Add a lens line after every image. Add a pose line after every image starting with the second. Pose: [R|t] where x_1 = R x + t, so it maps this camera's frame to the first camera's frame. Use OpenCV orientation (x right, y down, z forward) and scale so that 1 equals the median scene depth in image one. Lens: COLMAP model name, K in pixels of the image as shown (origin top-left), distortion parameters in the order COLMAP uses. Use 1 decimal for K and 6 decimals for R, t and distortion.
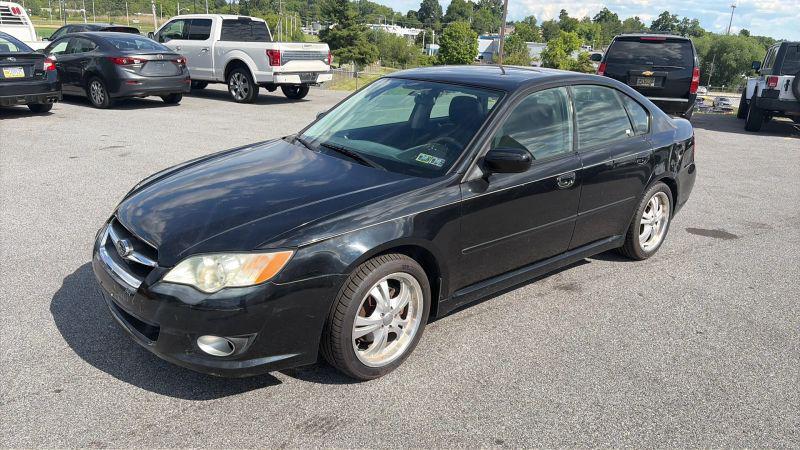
lens RADIAL K [[578.2, 0, 401.1], [0, 578.2, 226.1], [0, 0, 1]] dist [0.045192, -0.047407]
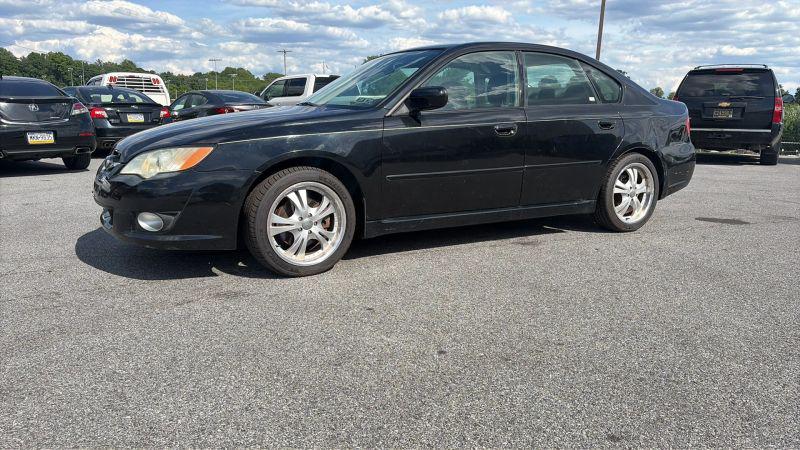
lens RADIAL K [[578.2, 0, 397.7], [0, 578.2, 228.9], [0, 0, 1]] dist [0.045192, -0.047407]
pose [[0.978306, 0.009510, -0.206948, 0.241221], [-0.034969, 0.992192, -0.119716, 0.185608], [0.204193, 0.124356, 0.971000, -0.050552]]
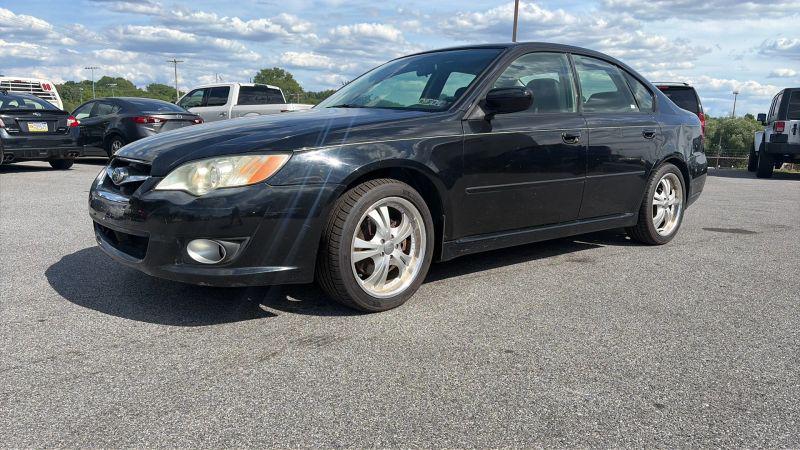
lens RADIAL K [[578.2, 0, 401.7], [0, 578.2, 226.4], [0, 0, 1]] dist [0.045192, -0.047407]
pose [[0.999534, -0.018913, -0.023945, 0.013564], [0.015105, 0.988531, -0.150260, 0.165645], [0.026512, 0.149828, 0.988357, 0.032074]]
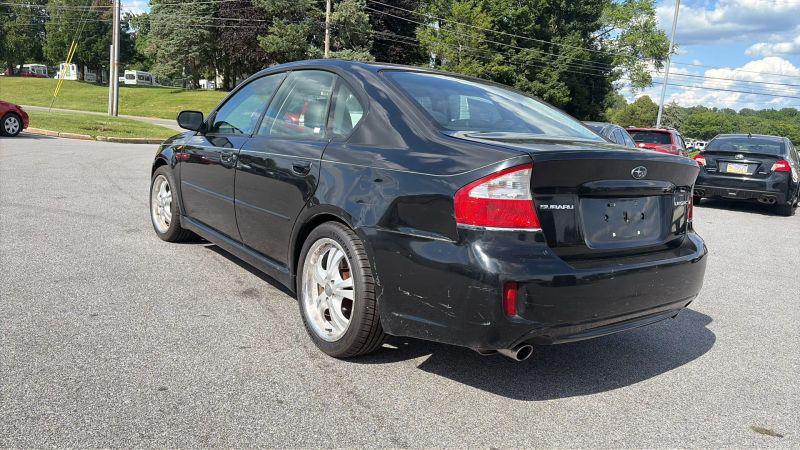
lens RADIAL K [[578.2, 0, 401.5], [0, 578.2, 232.3], [0, 0, 1]] dist [0.045192, -0.047407]
pose [[-0.074342, 0.134309, -0.988147, 0.988727], [-0.381672, 0.911610, 0.152621, -0.176096], [0.921303, 0.388495, -0.016509, 1.040787]]
